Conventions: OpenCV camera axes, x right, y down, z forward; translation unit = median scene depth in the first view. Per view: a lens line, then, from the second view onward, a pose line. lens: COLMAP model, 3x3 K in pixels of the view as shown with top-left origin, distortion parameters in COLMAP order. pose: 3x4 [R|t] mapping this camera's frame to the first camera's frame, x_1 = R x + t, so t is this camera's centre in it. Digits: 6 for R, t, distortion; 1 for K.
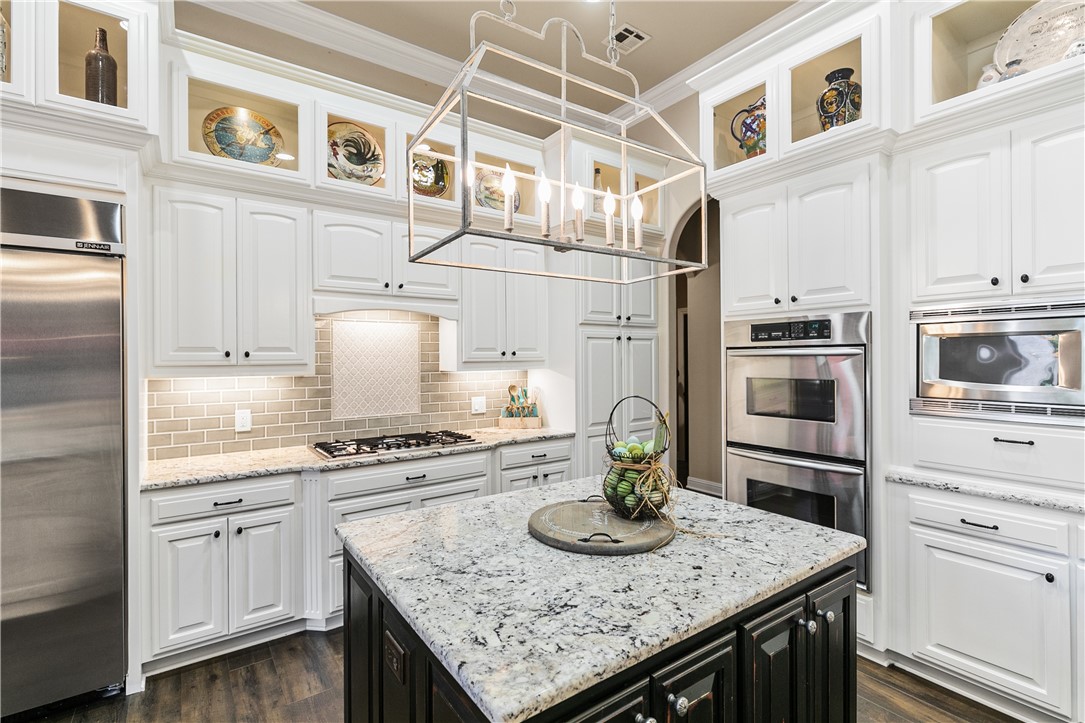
lens RADIAL K [[502.5, 0, 544.1], [0, 502.5, 348.1], [0, 0, 1]] dist [0.000770, 0.000009]
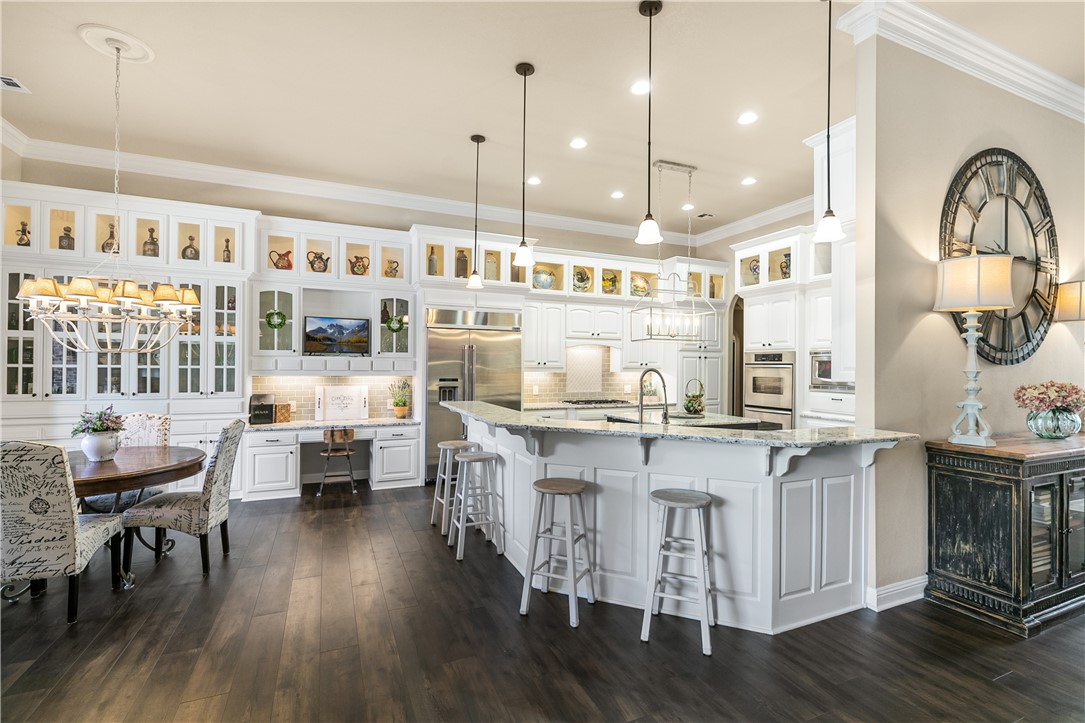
lens RADIAL K [[502.5, 0, 544.1], [0, 502.5, 348.1], [0, 0, 1]] dist [0.000770, 0.000009]
pose [[0.979352, 0.009405, -0.201945, -0.075003], [-0.011824, 0.999872, -0.010776, -0.038096], [0.201818, 0.012941, 0.979338, -1.486102]]
